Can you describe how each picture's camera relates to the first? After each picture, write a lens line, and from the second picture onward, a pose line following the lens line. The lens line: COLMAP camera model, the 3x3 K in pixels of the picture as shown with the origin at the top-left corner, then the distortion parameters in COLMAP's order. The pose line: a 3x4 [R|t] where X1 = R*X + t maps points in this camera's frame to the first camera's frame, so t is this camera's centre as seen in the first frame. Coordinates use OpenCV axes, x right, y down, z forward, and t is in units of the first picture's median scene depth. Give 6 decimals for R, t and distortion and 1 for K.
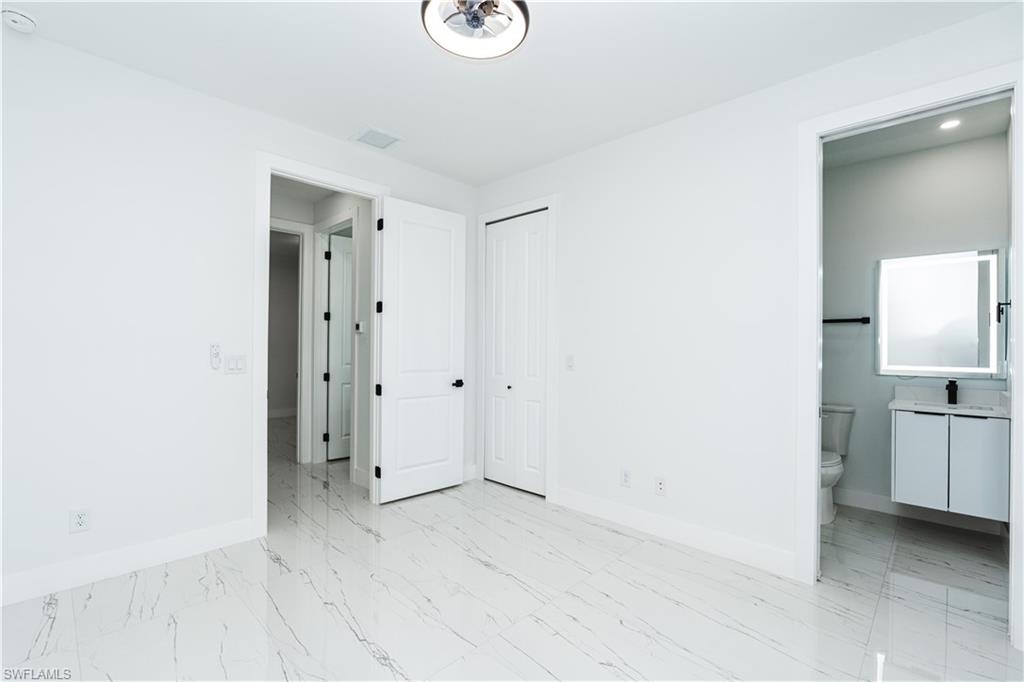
lens RADIAL K [[453.7, 0, 512.0], [0, 453.7, 341.0], [0, 0, 1]] dist [-0.009287, -0.000482]
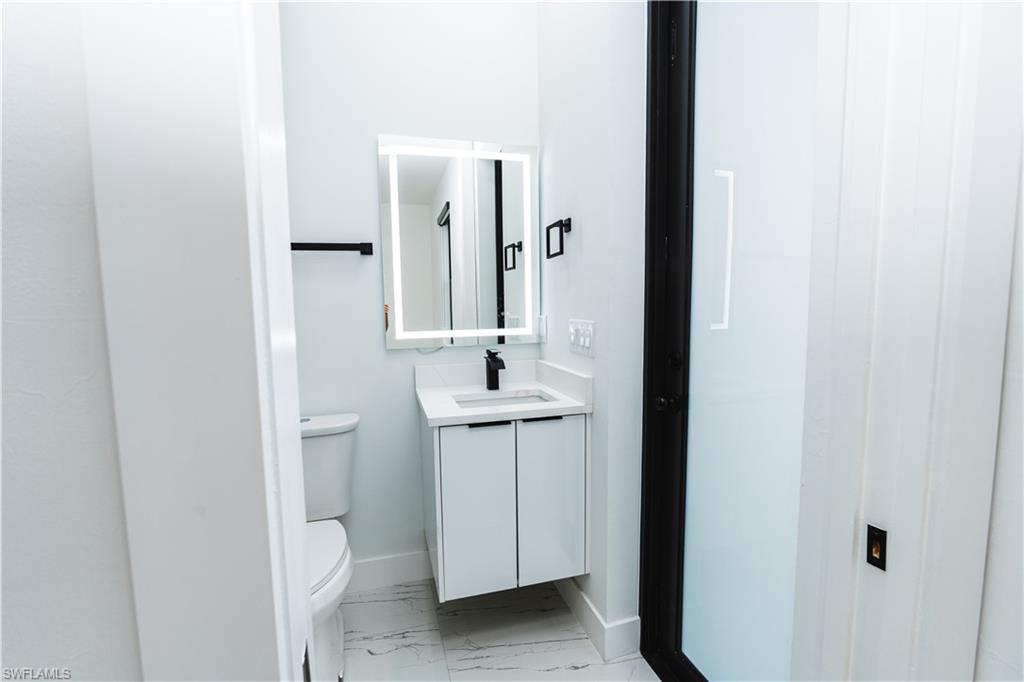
lens RADIAL K [[453.7, 0, 512.0], [0, 453.7, 341.0], [0, 0, 1]] dist [-0.009287, -0.000482]
pose [[0.489774, -0.102240, 0.865834, 0.421440], [0.009984, 0.993693, 0.111690, 0.003620], [-0.871793, -0.046058, 0.487705, 0.621998]]
